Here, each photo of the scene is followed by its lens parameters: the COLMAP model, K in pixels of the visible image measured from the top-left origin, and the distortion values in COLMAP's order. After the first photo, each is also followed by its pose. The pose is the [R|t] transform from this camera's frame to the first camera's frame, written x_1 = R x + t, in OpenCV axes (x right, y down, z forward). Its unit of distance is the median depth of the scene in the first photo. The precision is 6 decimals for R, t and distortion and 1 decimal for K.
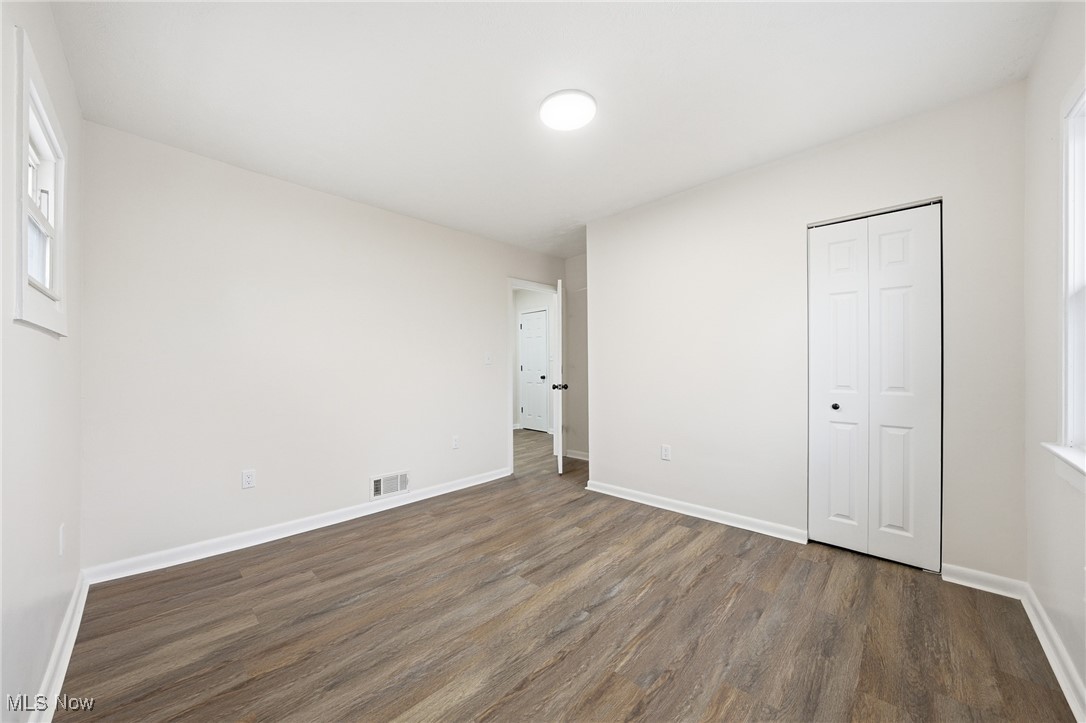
lens RADIAL K [[380.6, 0, 539.8], [0, 380.6, 364.5], [0, 0, 1]] dist [-0.007695, 0.000079]
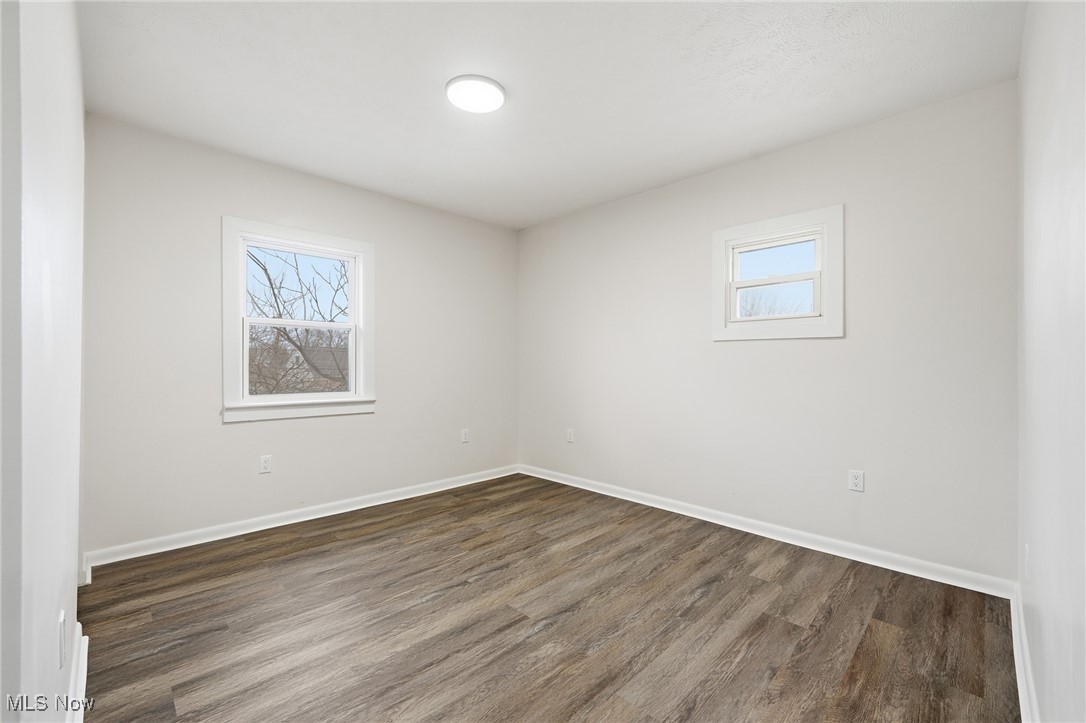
lens RADIAL K [[447.6, 0, 544.6], [0, 447.6, 363.1], [0, 0, 1]] dist [-0.001288, -0.000007]
pose [[-0.999925, 0.008222, 0.009060, -0.107417], [0.008221, 0.999966, -0.000110, 0.014941], [-0.009060, -0.000036, -0.999959, 2.141452]]
